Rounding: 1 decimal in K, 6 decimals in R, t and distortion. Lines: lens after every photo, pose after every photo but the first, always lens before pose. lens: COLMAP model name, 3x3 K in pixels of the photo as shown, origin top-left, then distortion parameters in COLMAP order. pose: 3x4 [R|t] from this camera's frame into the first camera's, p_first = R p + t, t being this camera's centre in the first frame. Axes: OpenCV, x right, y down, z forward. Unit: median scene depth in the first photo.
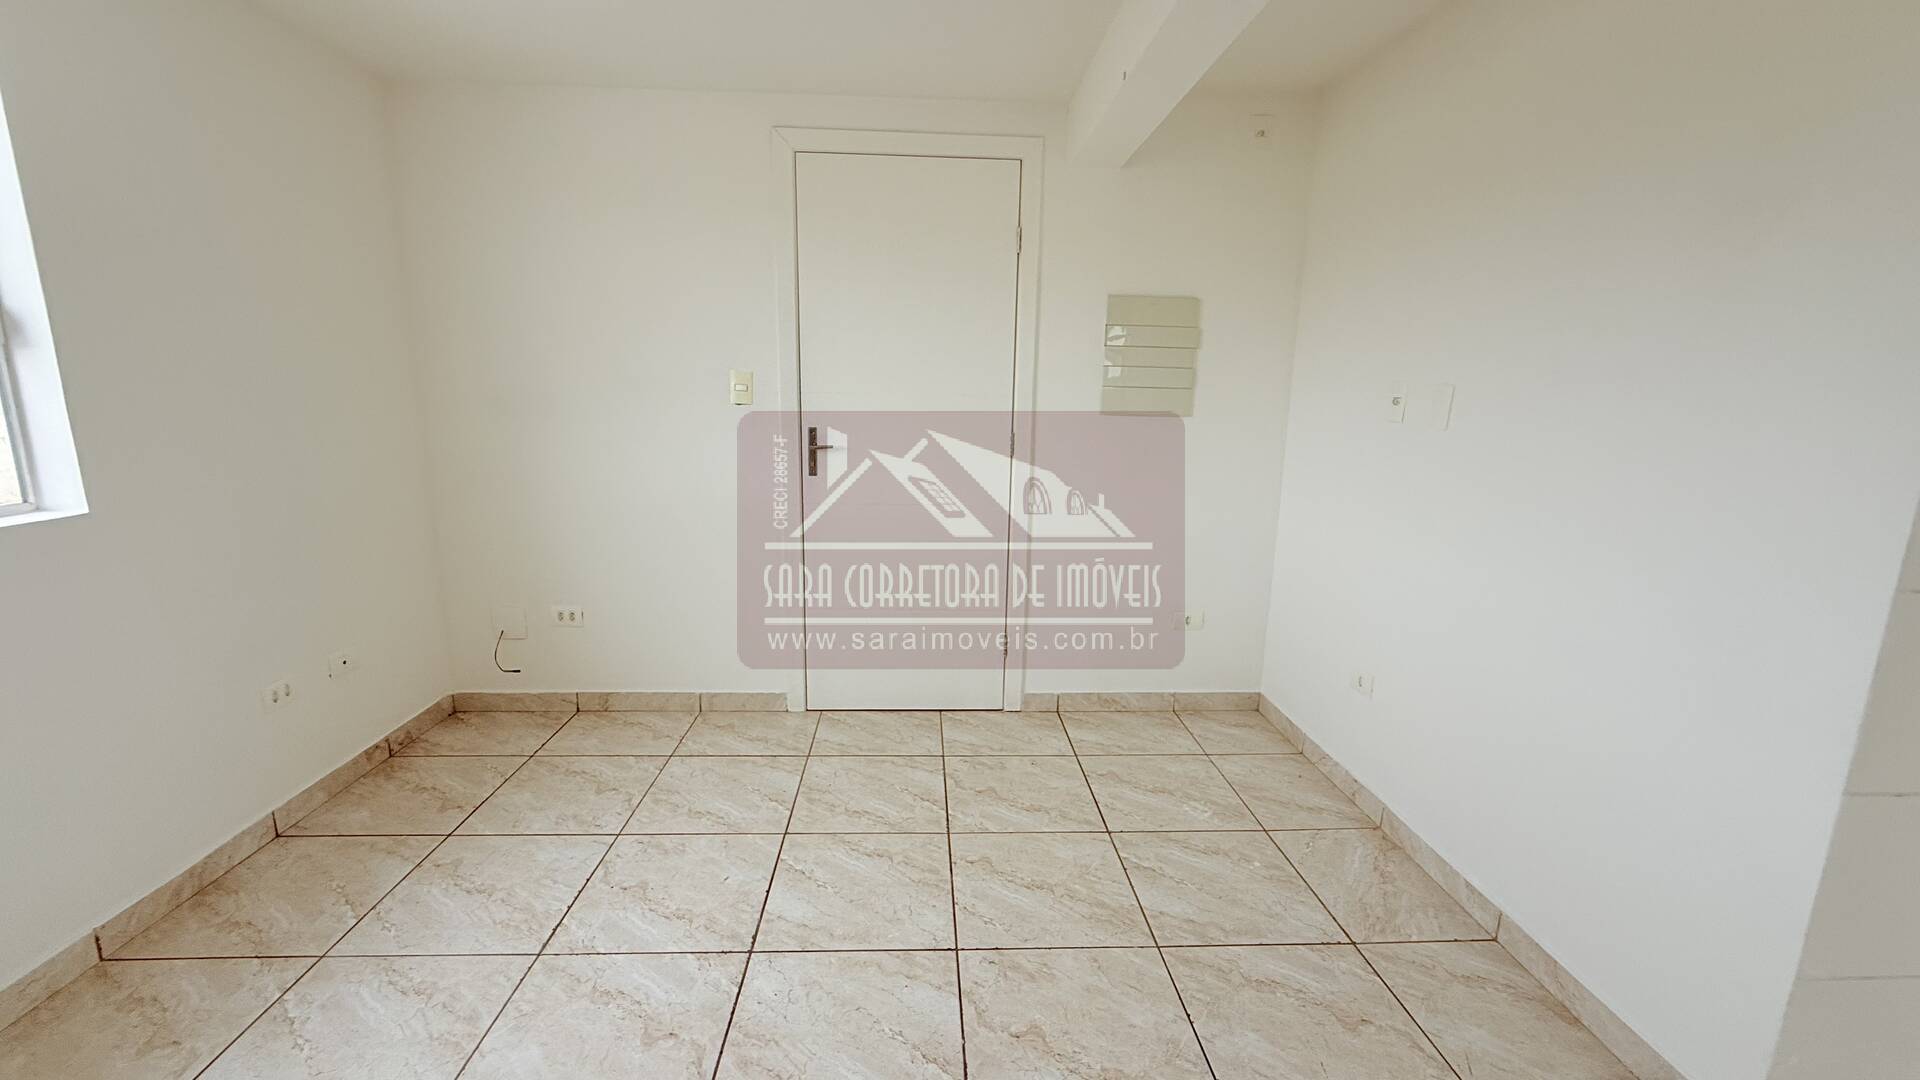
lens RADIAL K [[764.8, 0, 958.7], [0, 764.8, 543.6], [0, 0, 1]] dist [-0.000819, 0.000011]
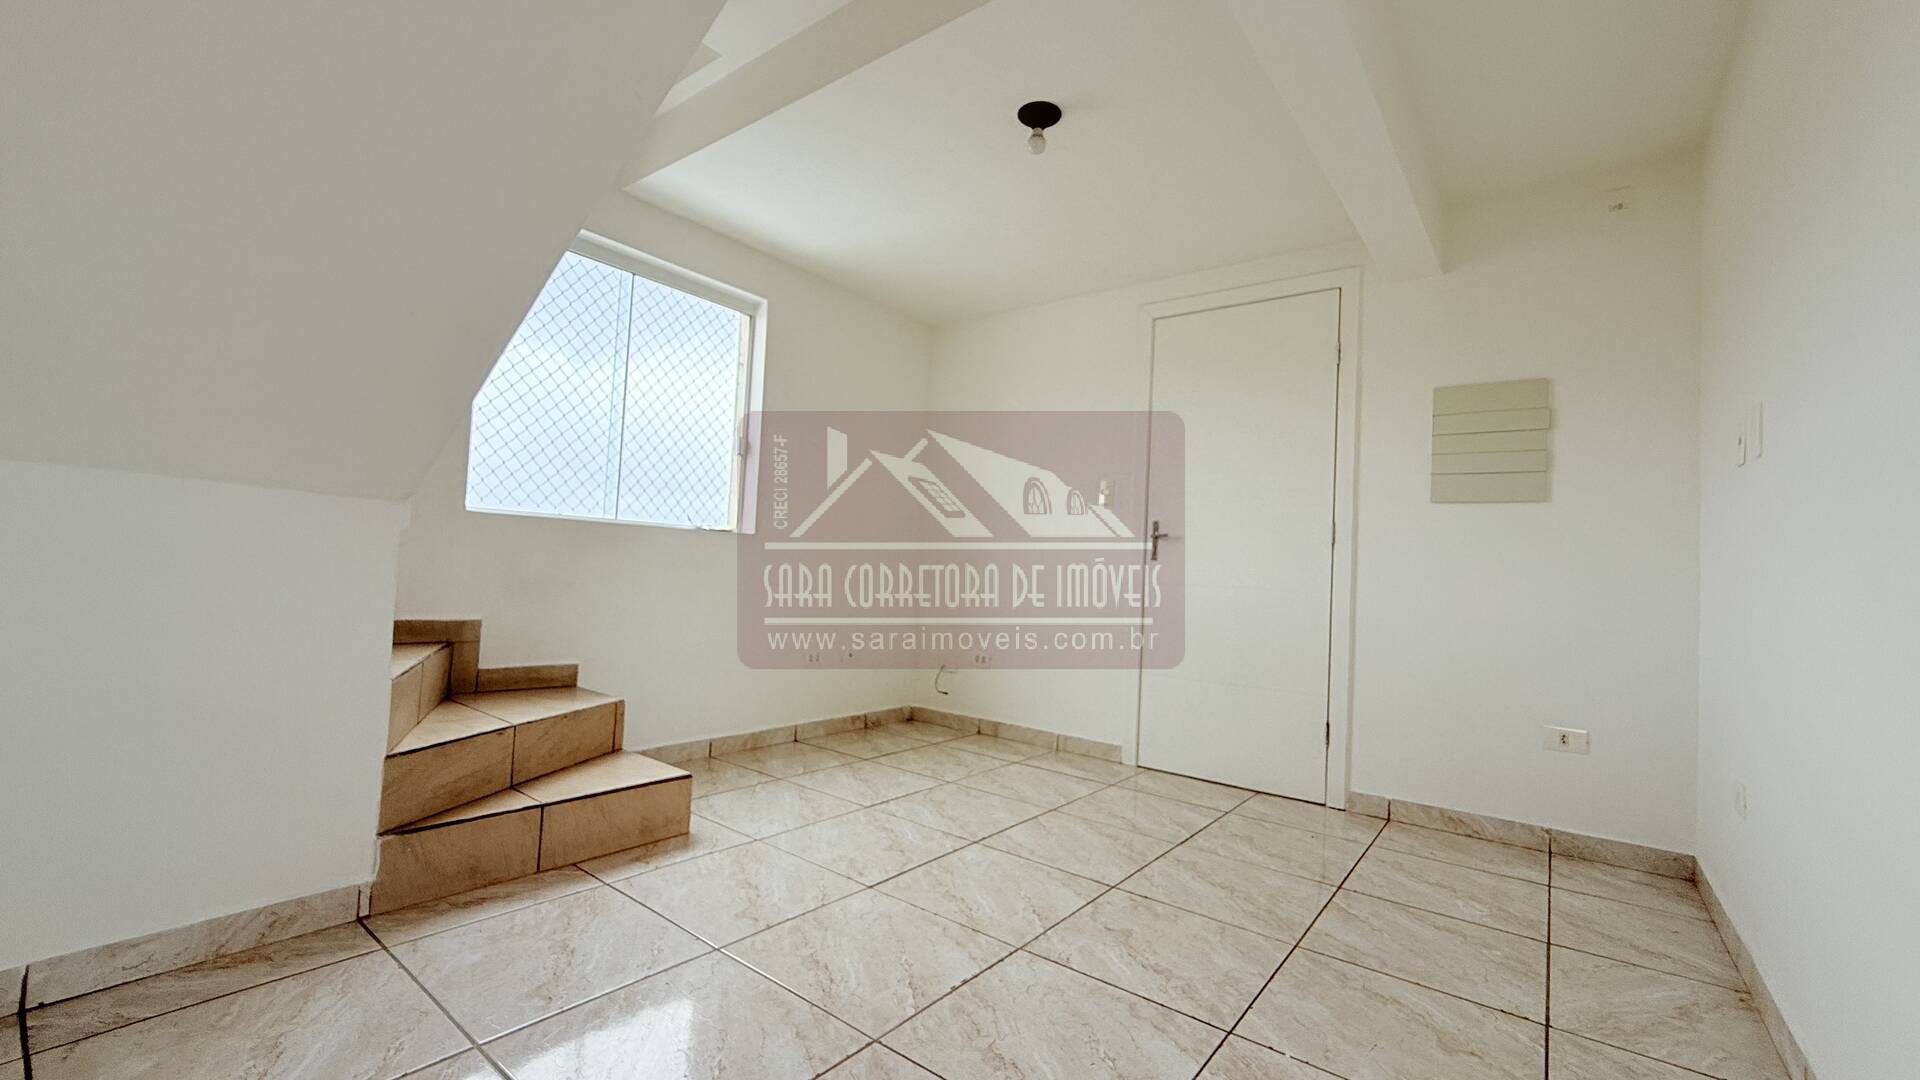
lens RADIAL K [[772.0, 0, 953.5], [0, 772.0, 538.3], [0, 0, 1]] dist [-0.000709, -0.000081]
pose [[0.757527, -0.010328, -0.652723, 0.403071], [-0.164150, 0.964735, -0.205772, 0.200035], [0.631829, 0.263022, 0.729117, -0.116566]]
